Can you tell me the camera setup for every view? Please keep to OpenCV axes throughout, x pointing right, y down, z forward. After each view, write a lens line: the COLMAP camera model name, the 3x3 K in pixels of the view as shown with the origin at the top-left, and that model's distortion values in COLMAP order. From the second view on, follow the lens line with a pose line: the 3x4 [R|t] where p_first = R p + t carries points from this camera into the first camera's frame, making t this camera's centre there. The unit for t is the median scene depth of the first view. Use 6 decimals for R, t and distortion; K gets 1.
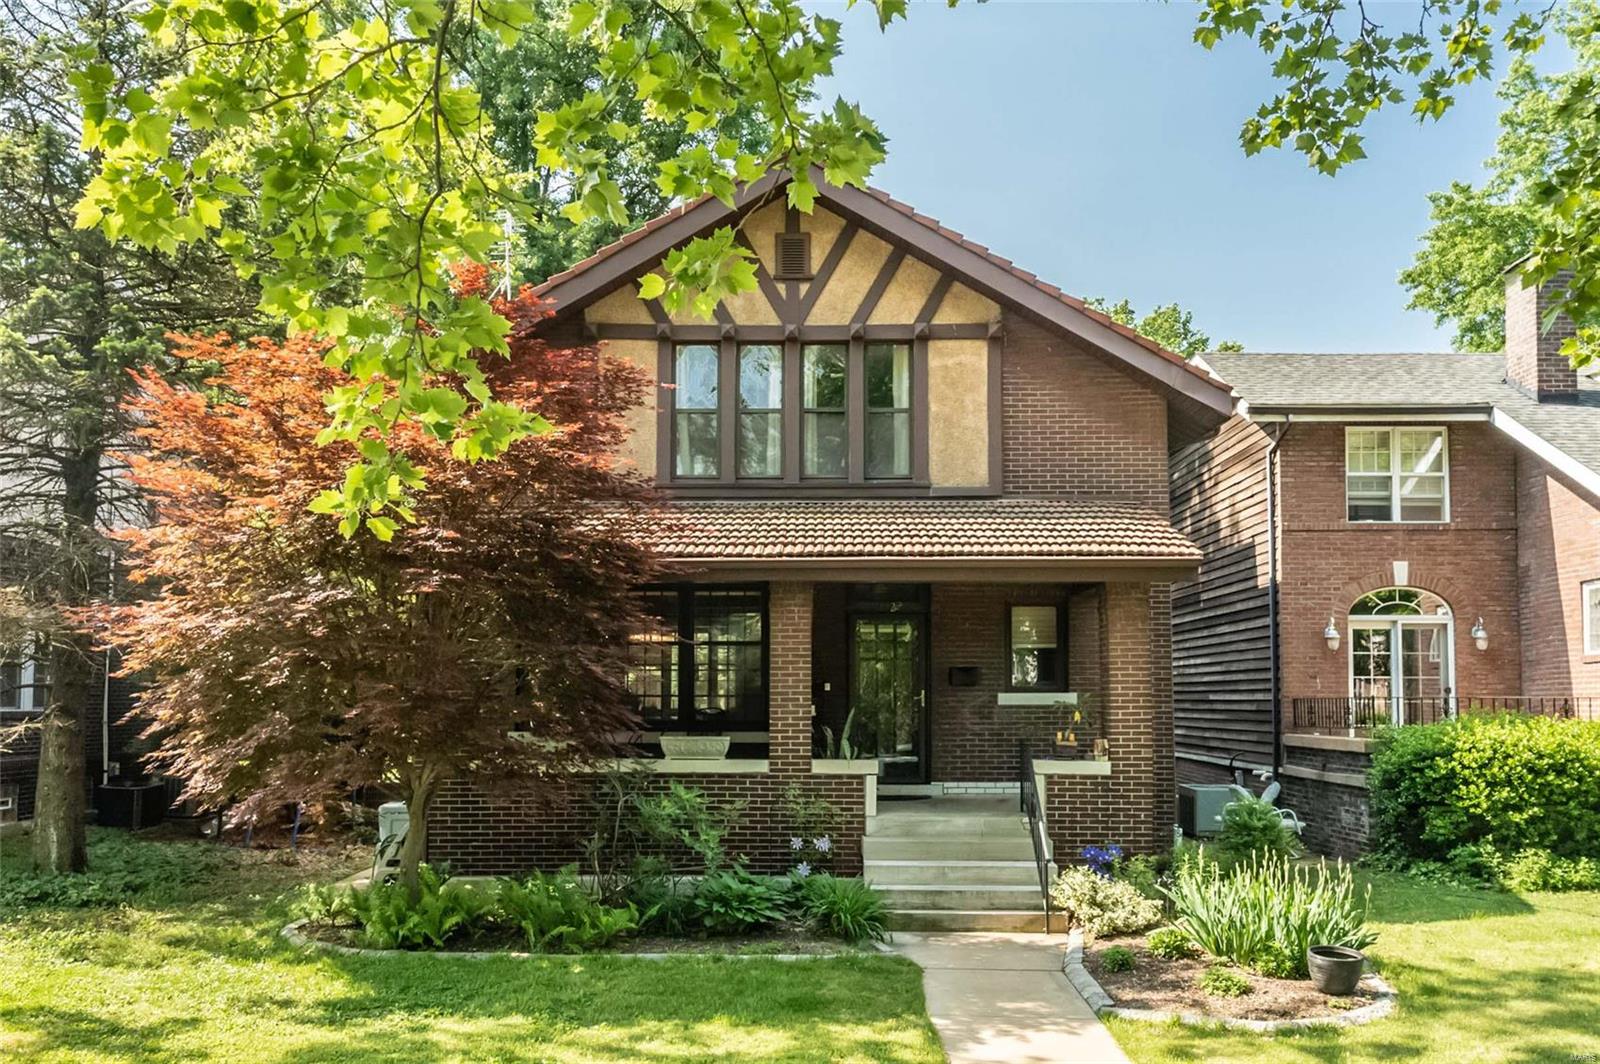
lens RADIAL K [[1318.4, 0, 764.0], [0, 1318.4, 650.6], [0, 0, 1]] dist [-0.028130, 0.025153]
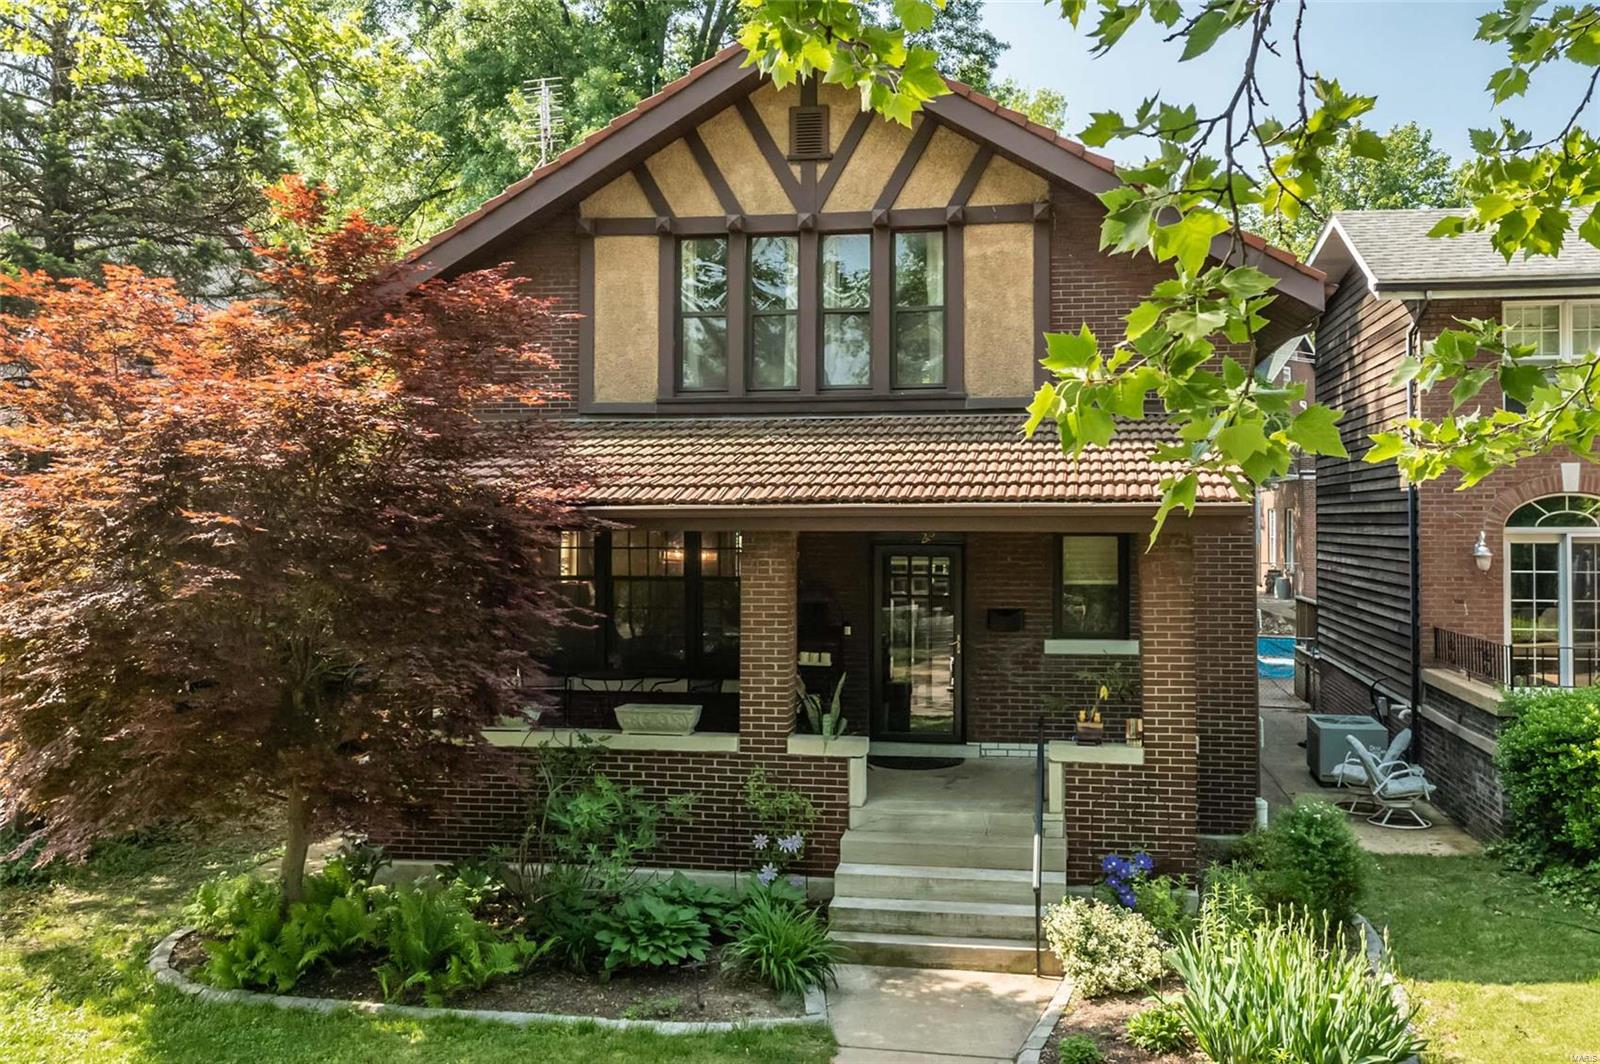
lens RADIAL K [[1318.4, 0, 804.6], [0, 1318.4, 527.2], [0, 0, 1]] dist [-0.028130, 0.025153]
pose [[0.991887, -0.004534, -0.127042, 0.130859], [0.007726, 0.999666, 0.024644, -0.062361], [0.126887, -0.025426, 0.991591, 0.134746]]
